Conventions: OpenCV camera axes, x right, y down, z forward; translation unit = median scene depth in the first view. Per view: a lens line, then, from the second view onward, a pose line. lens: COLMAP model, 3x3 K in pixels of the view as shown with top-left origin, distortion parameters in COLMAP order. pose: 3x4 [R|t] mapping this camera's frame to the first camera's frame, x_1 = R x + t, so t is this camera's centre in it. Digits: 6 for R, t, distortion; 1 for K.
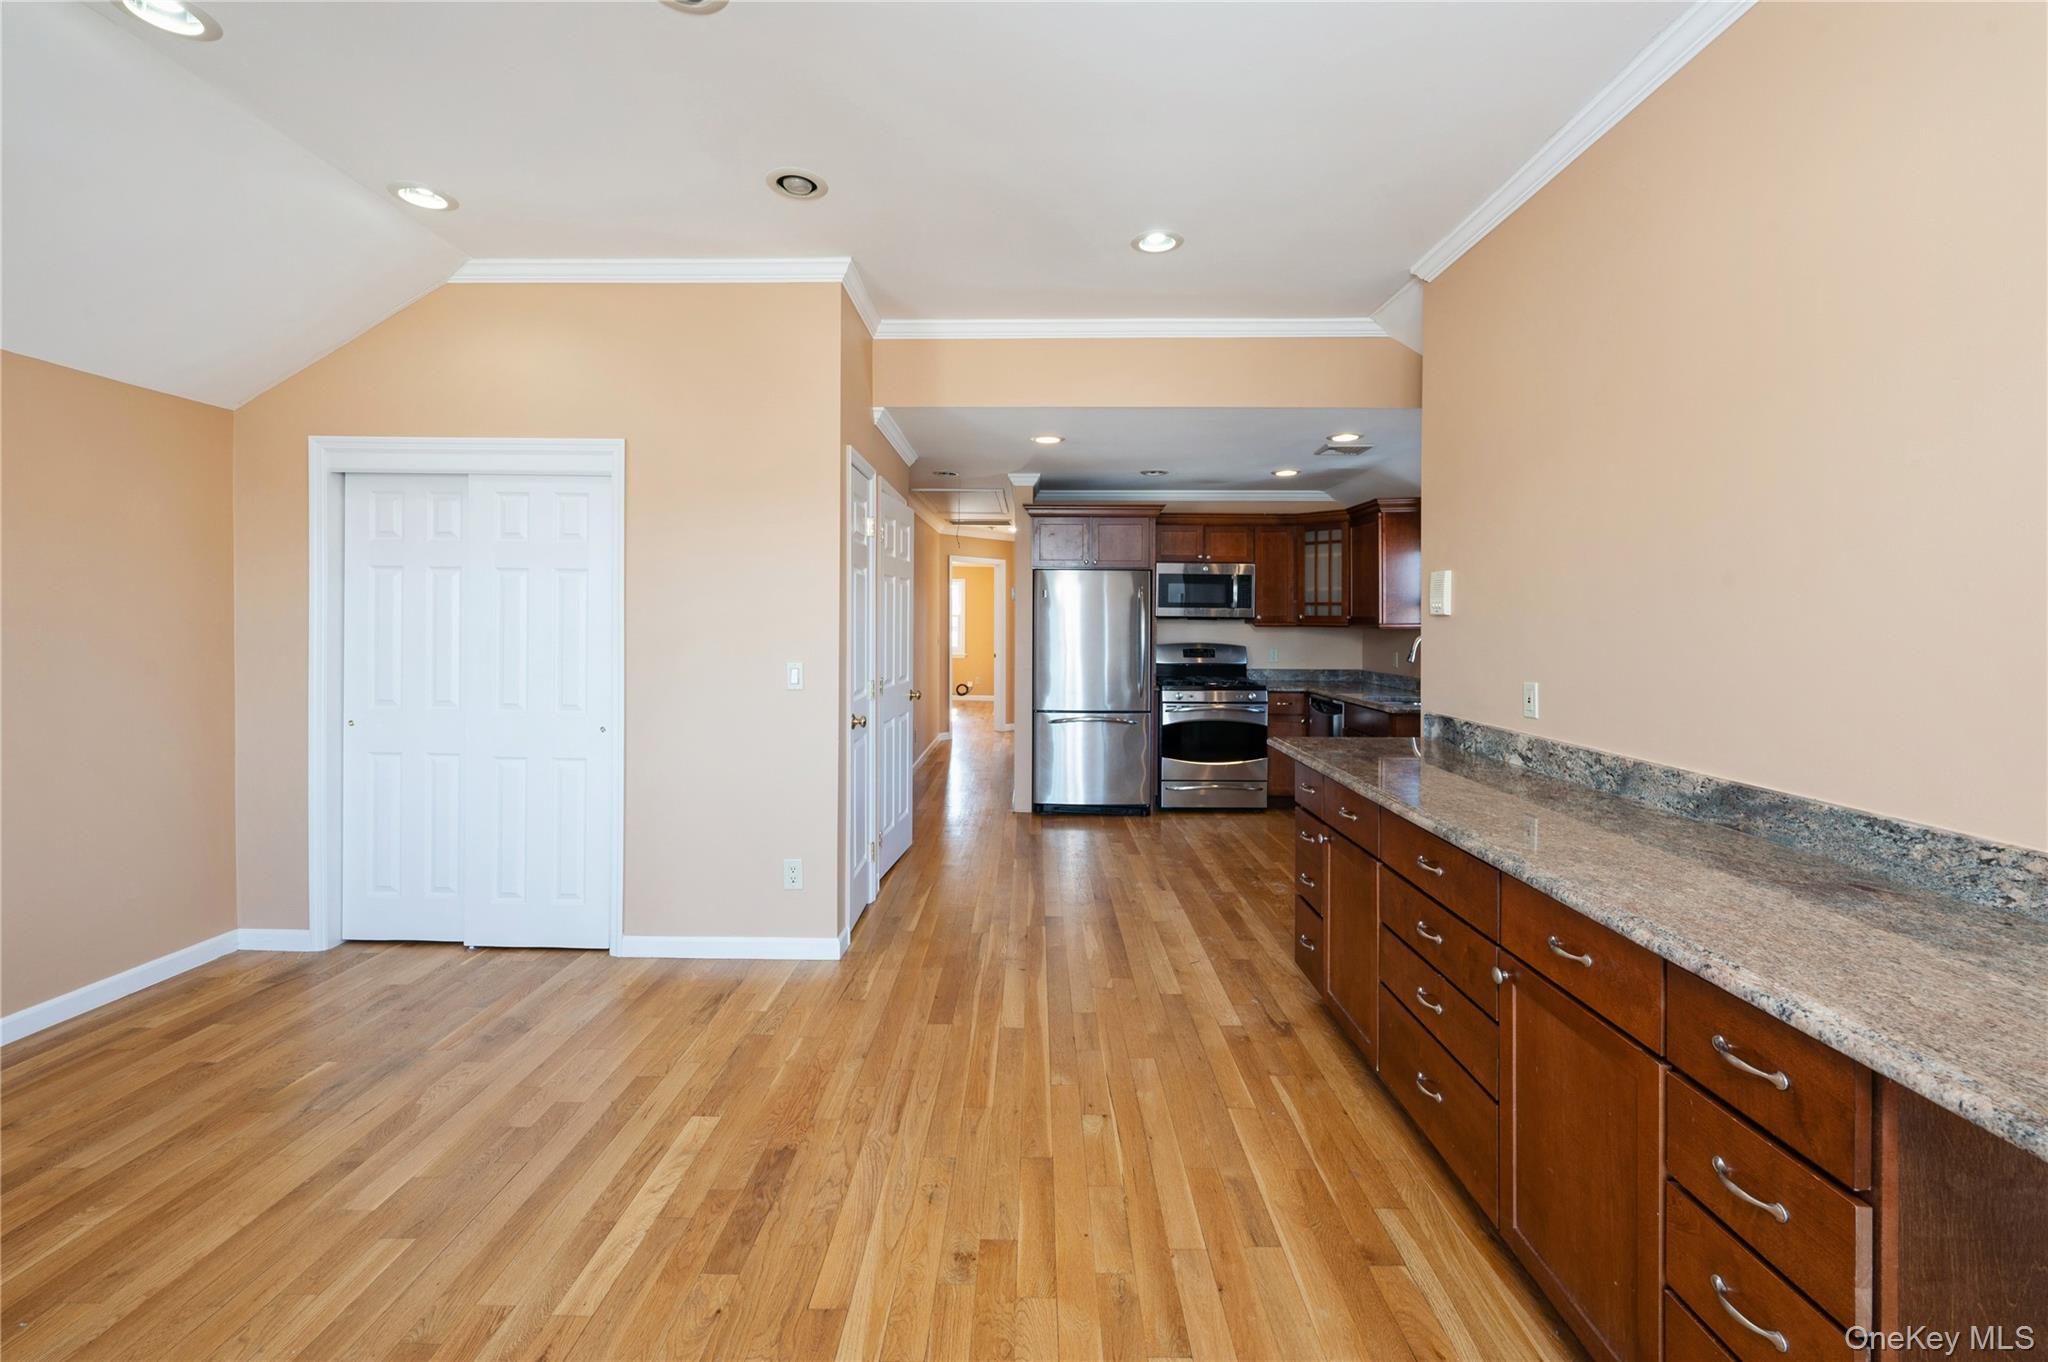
lens RADIAL K [[819.5, 0, 1022.7], [0, 819.5, 621.2], [0, 0, 1]] dist [0.000971, 0.000078]
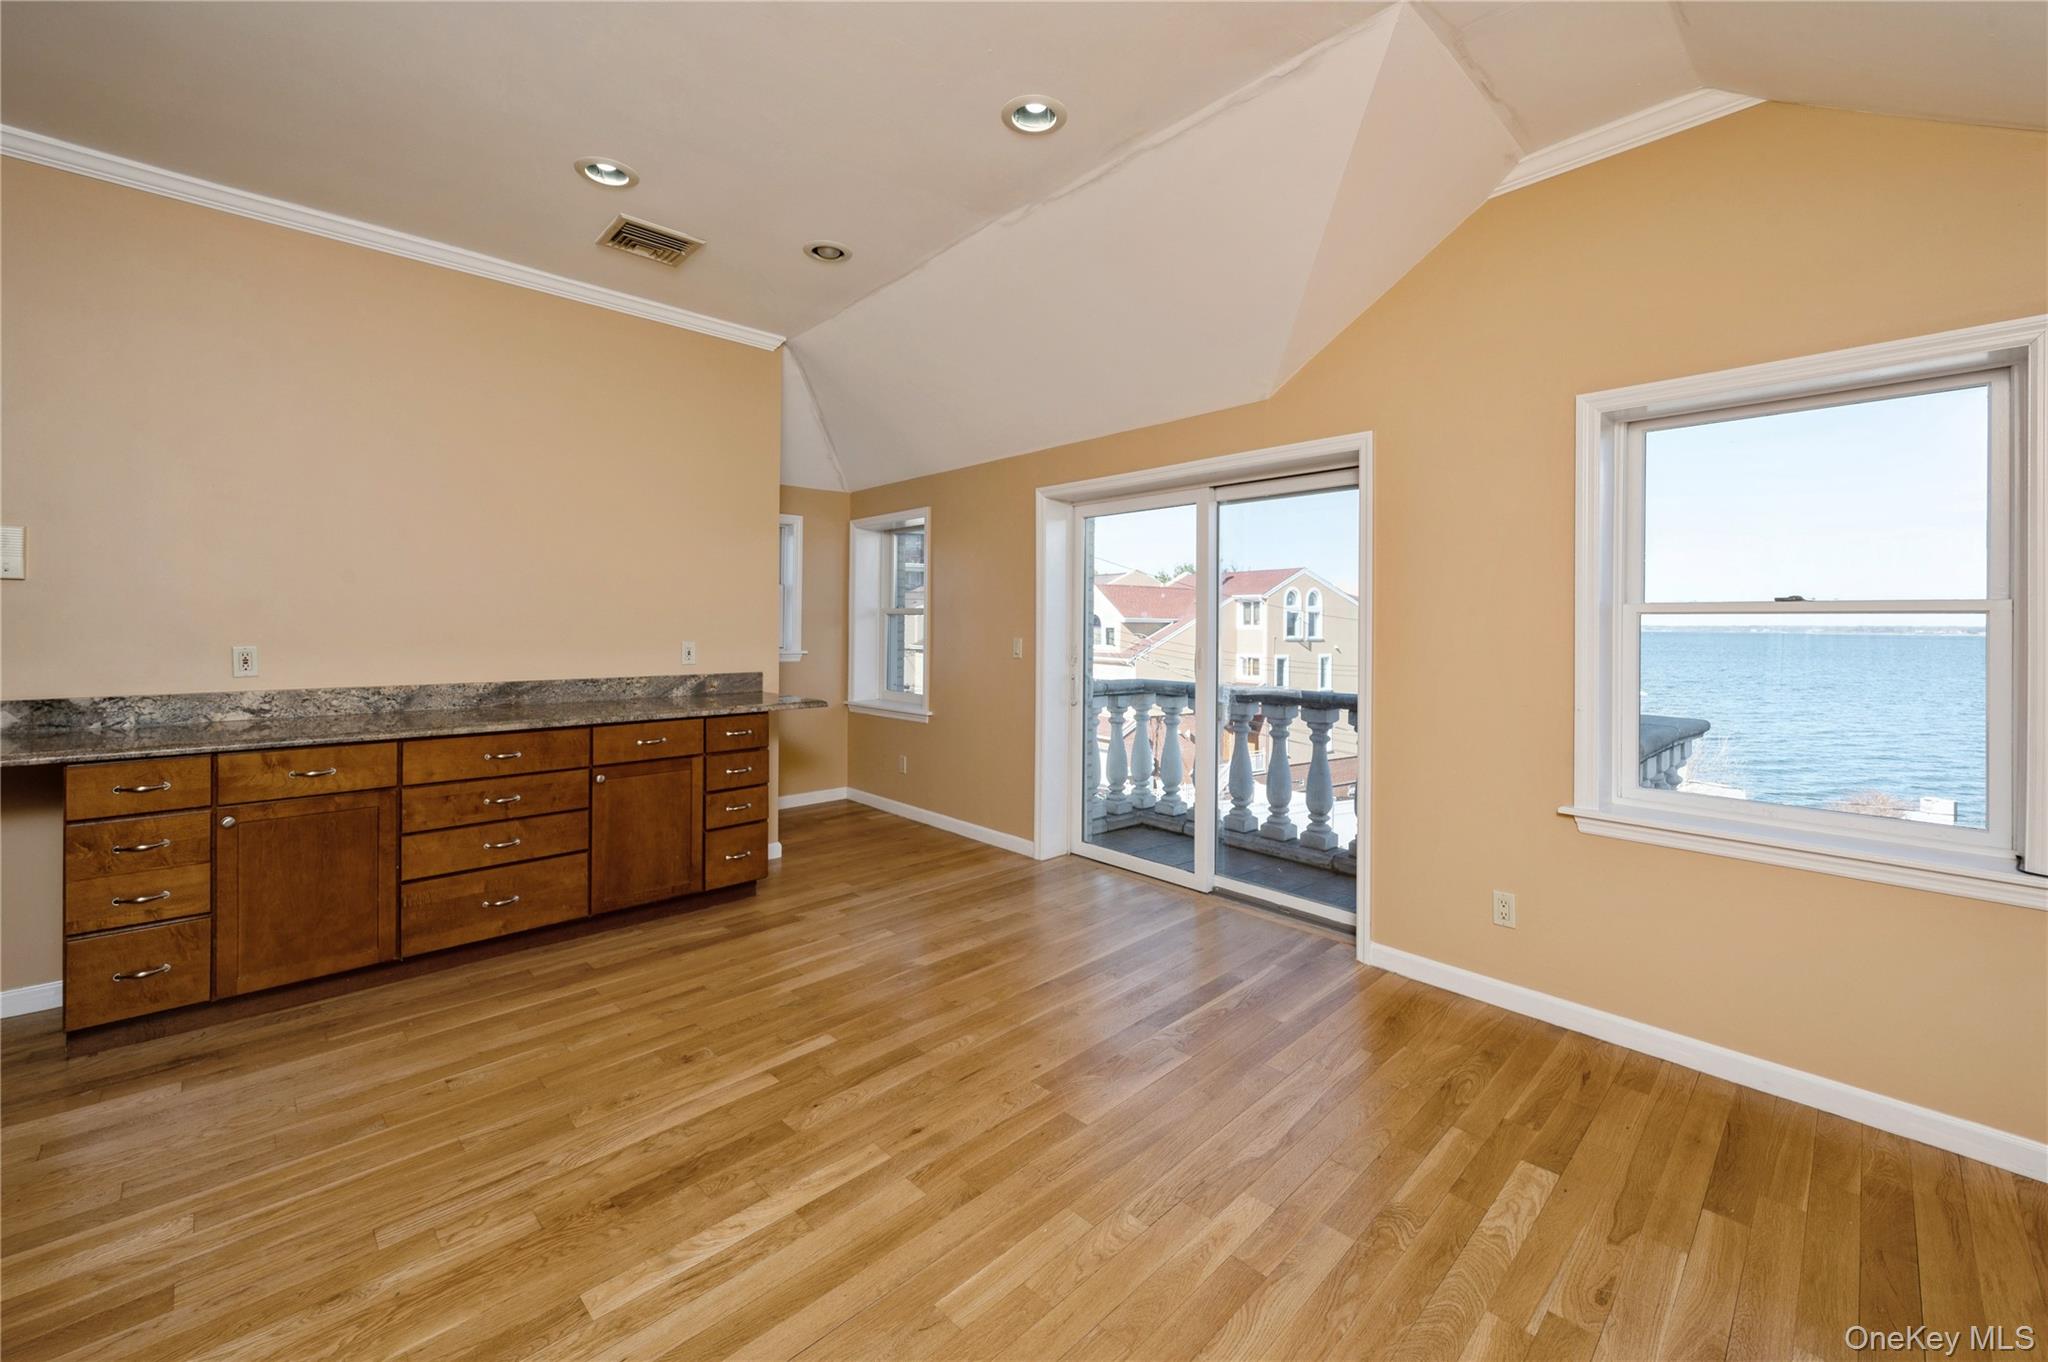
lens RADIAL K [[819.5, 0, 1022.7], [0, 819.5, 621.2], [0, 0, 1]] dist [0.000971, 0.000078]
pose [[-0.698640, -0.011630, 0.715379, -1.289337], [-0.013989, 0.999899, 0.002594, 0.031972], [-0.715336, -0.008195, -0.698732, 1.407612]]
